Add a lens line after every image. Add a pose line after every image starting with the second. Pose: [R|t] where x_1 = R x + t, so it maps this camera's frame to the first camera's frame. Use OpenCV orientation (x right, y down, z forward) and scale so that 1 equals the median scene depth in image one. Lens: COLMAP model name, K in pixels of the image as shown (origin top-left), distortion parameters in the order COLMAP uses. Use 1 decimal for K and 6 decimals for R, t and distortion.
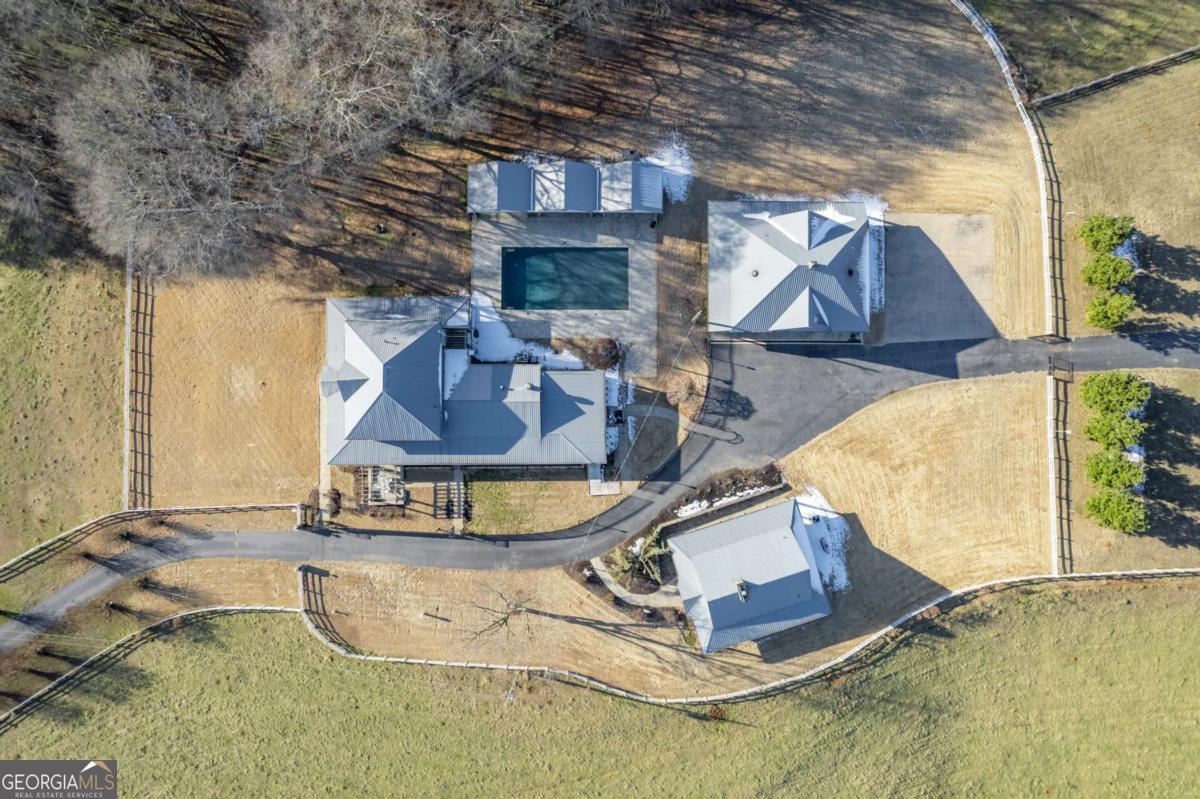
lens RADIAL K [[759.7, 0, 597.1], [0, 759.7, 396.6], [0, 0, 1]] dist [-0.067894, 0.073880]
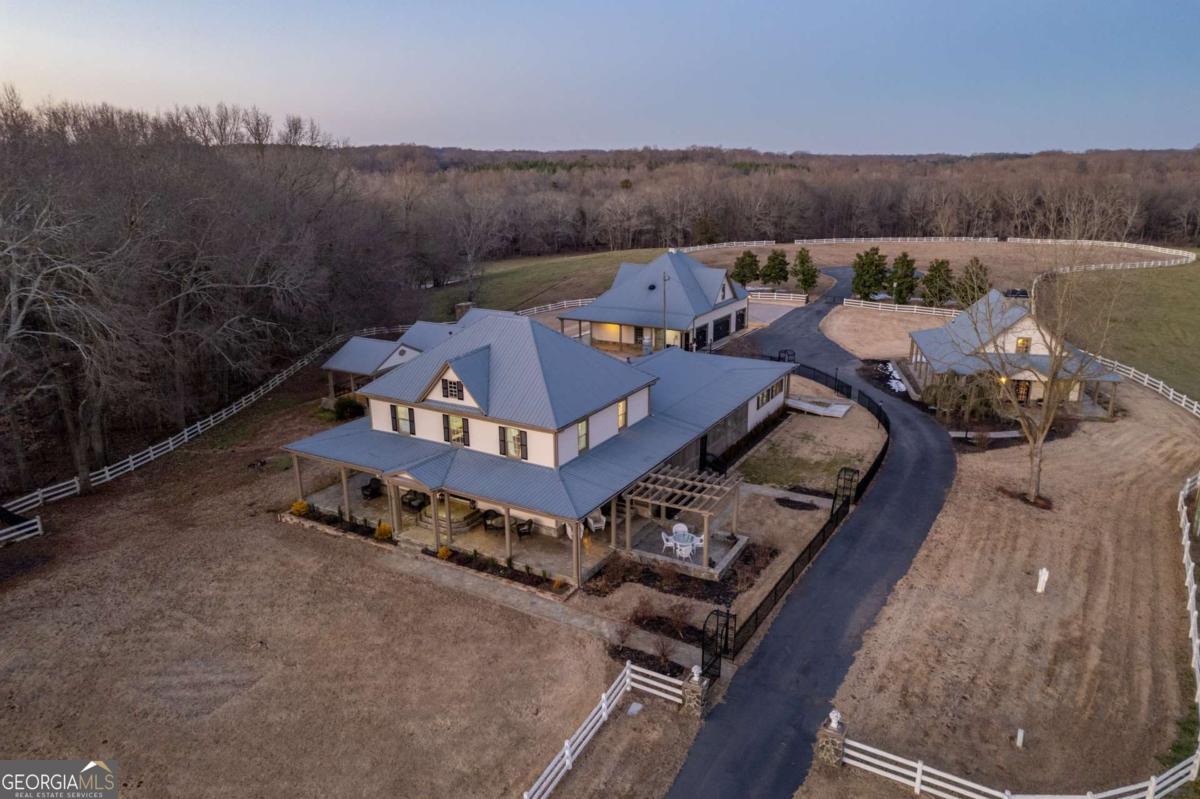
lens RADIAL K [[795.1, 0, 622.1], [0, 795.1, 403.4], [0, 0, 1]] dist [-0.045985, -0.000328]
pose [[0.489392, -0.263368, 0.831344, -0.632937], [0.872047, 0.153740, -0.464649, 0.271973], [-0.005437, 0.952366, 0.304908, 0.789644]]
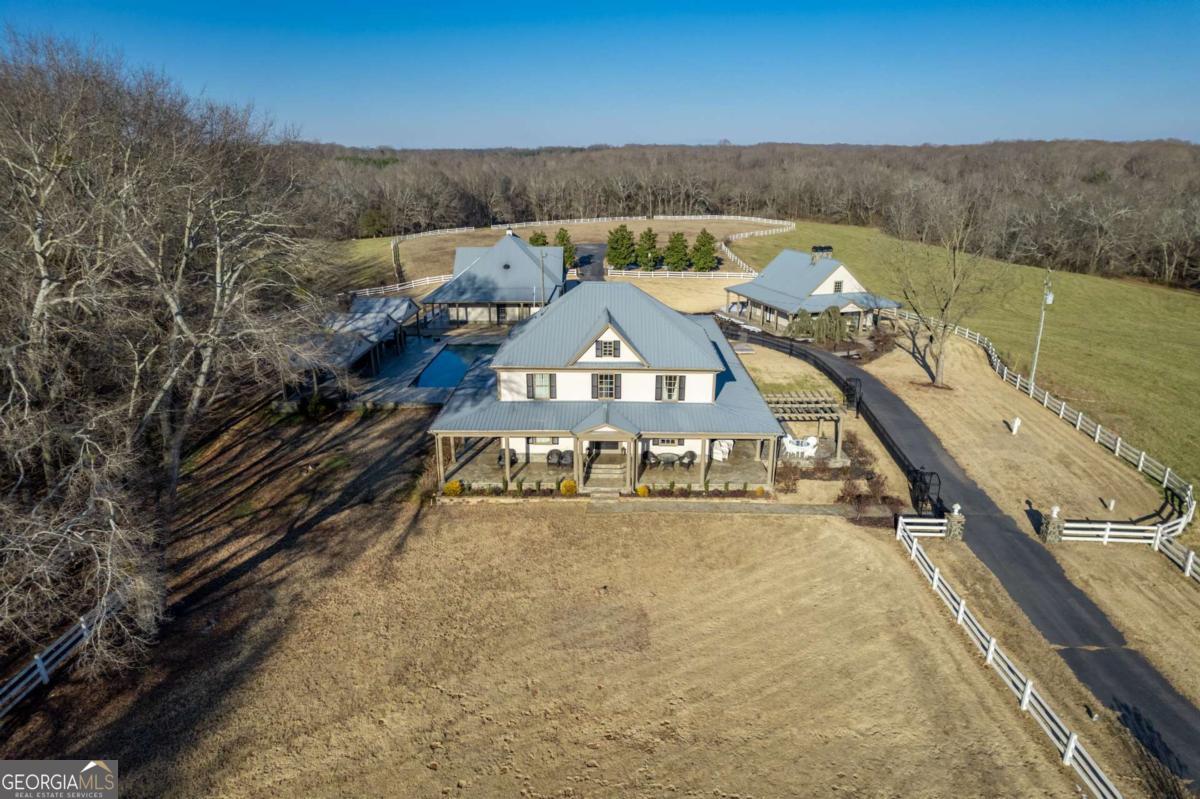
lens RADIAL K [[759.7, 0, 597.1], [0, 759.7, 396.6], [0, 0, 1]] dist [-0.067894, 0.073880]
pose [[0.027075, -0.311285, 0.949931, -0.763789], [0.999542, 0.021295, -0.021510, -0.014219], [-0.013533, 0.950078, 0.311719, 0.799764]]
